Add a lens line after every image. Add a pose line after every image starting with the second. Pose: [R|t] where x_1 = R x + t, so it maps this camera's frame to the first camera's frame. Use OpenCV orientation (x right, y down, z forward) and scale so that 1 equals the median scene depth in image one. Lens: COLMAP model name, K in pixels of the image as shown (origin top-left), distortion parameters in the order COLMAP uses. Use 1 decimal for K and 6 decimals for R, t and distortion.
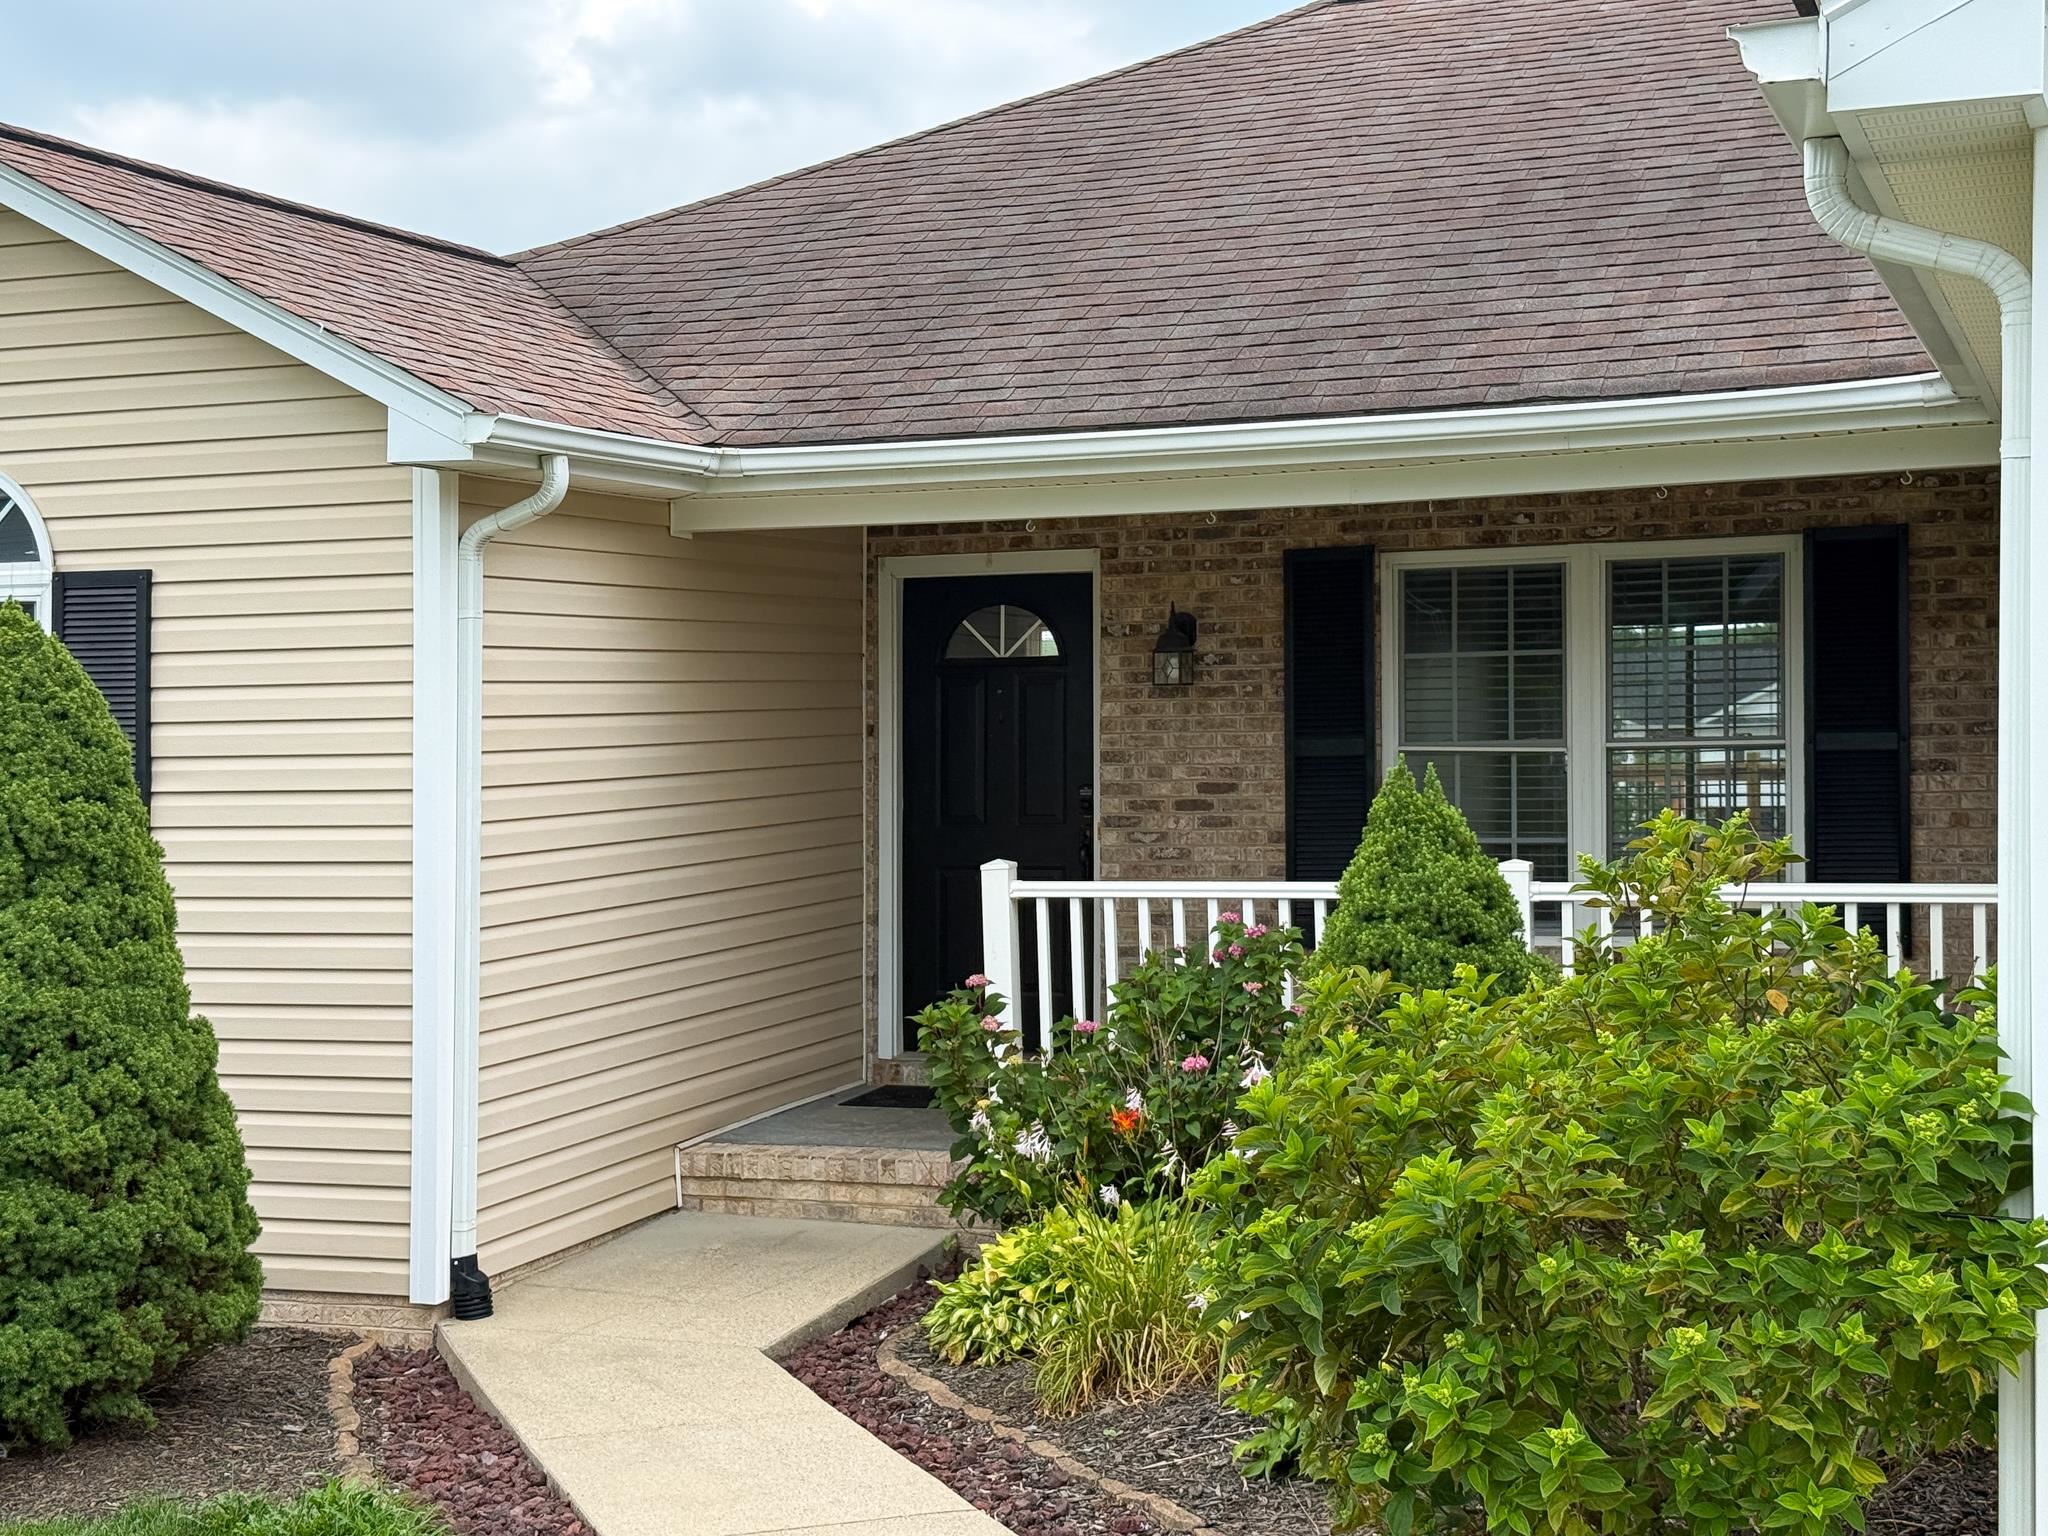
lens RADIAL K [[2773.2, 0, 1024.0], [0, 2773.2, 768.0], [0, 0, 1]] dist [0.124140, -0.015901]
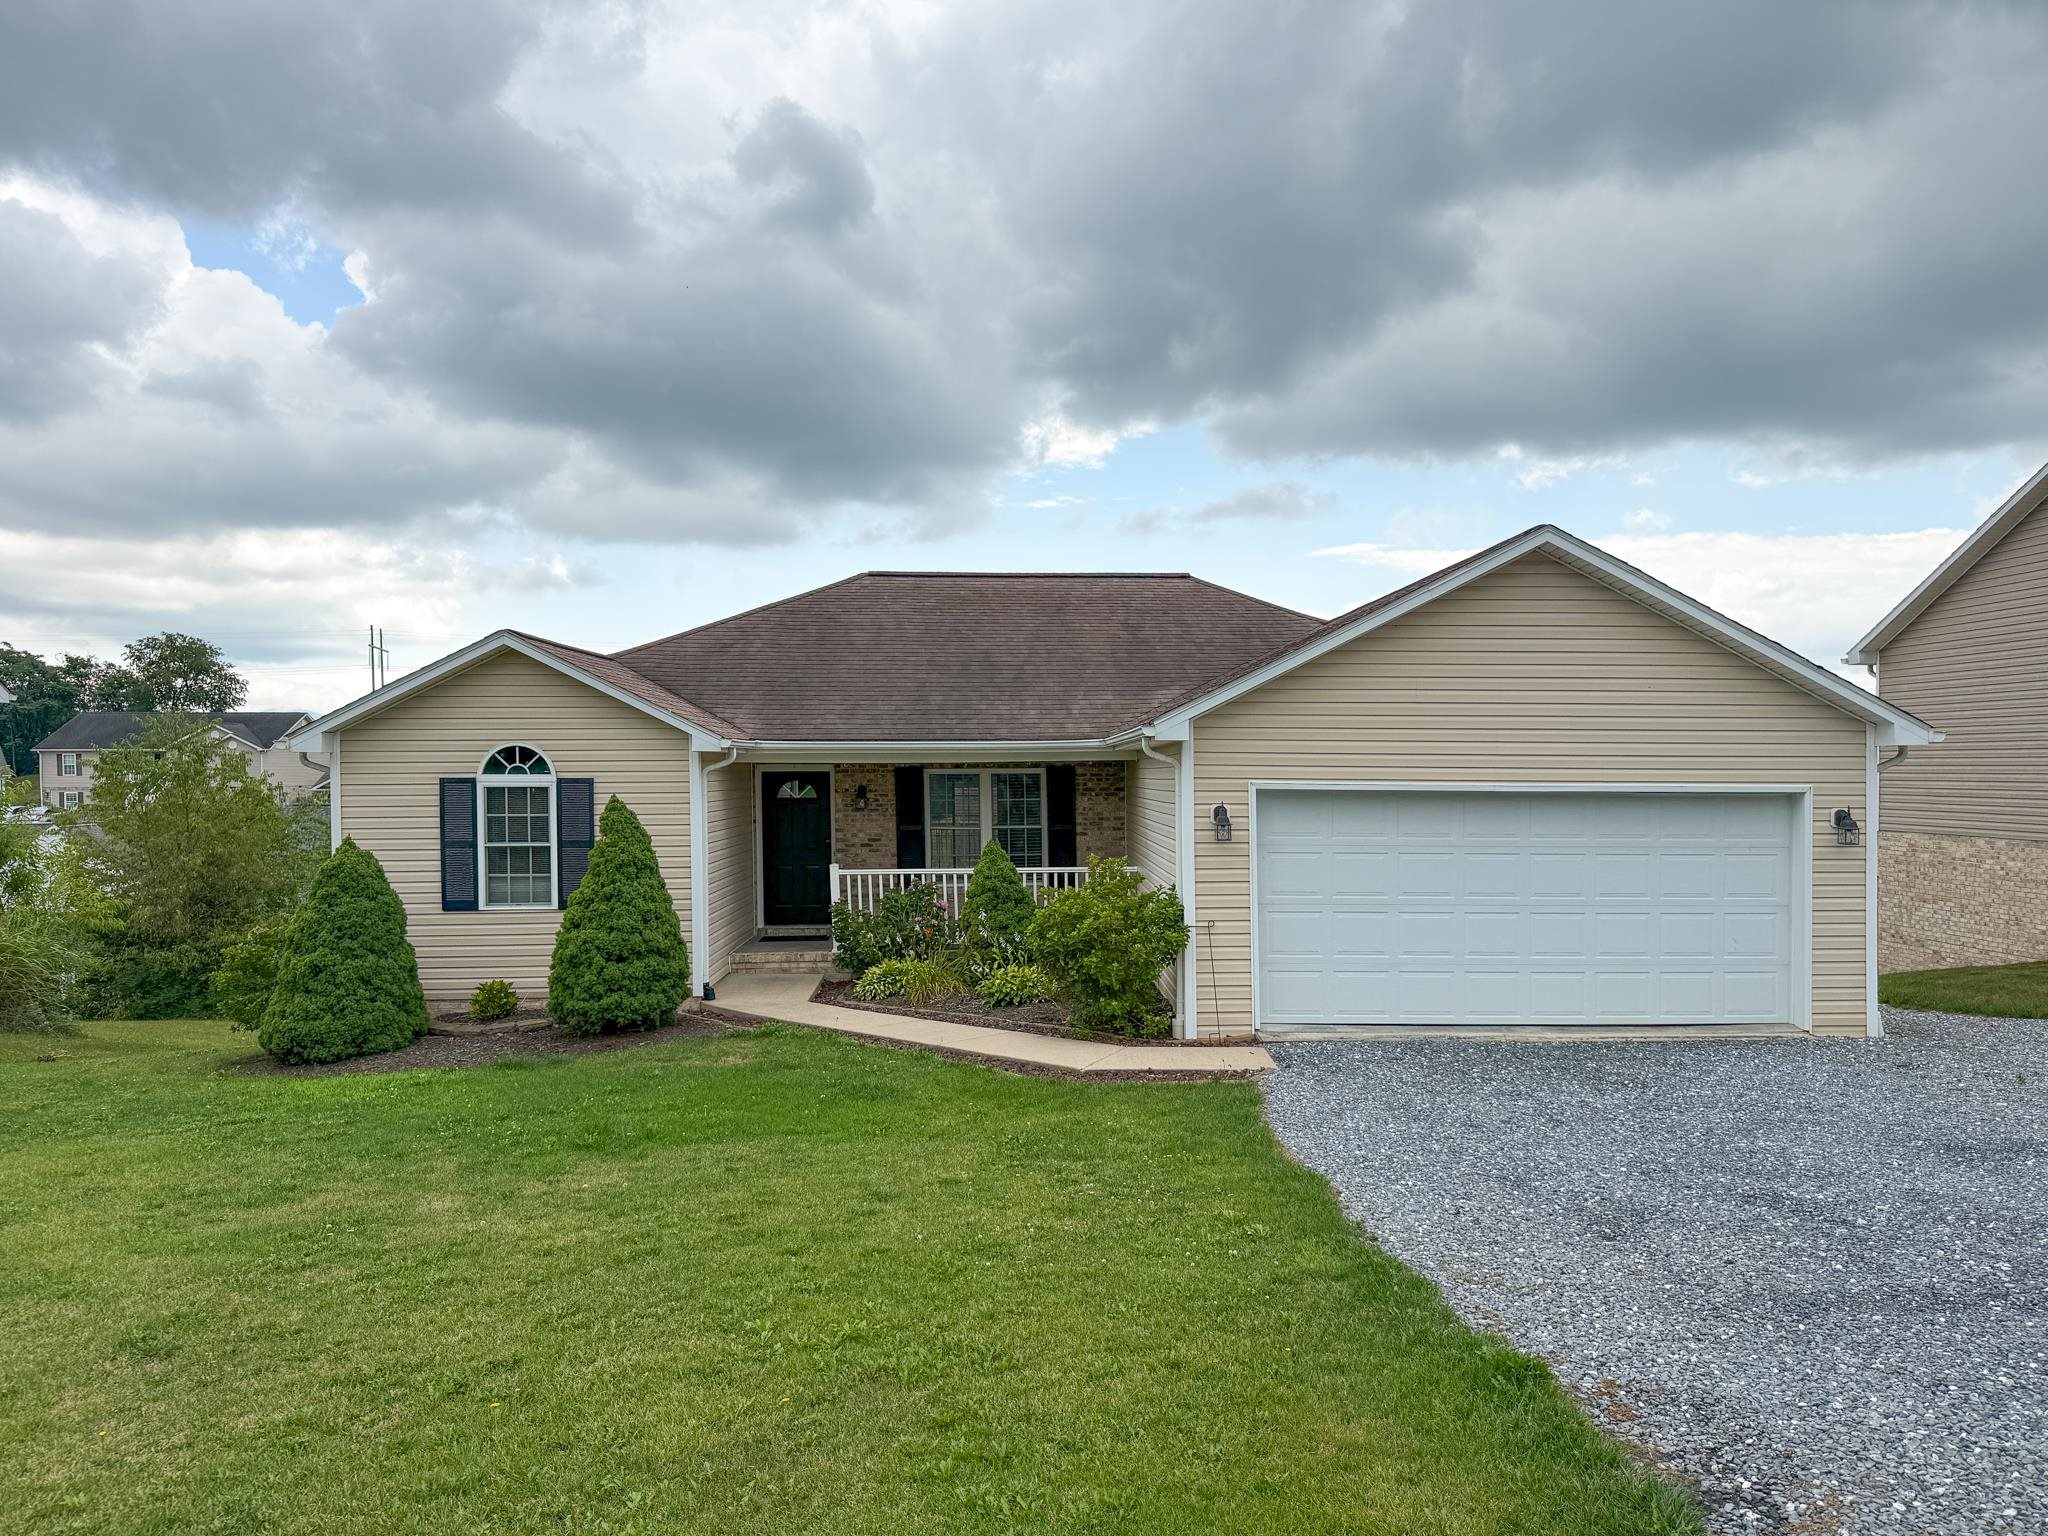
lens RADIAL K [[1422.9, 0, 1024.0], [0, 1422.9, 768.0], [0, 0, 1]] dist [0.000838, -0.000055]
pose [[0.922402, 0.011518, 0.386061, -0.457984], [-0.001631, 0.999663, -0.025926, -0.037953], [-0.386229, 0.023285, 0.922109, -0.673049]]
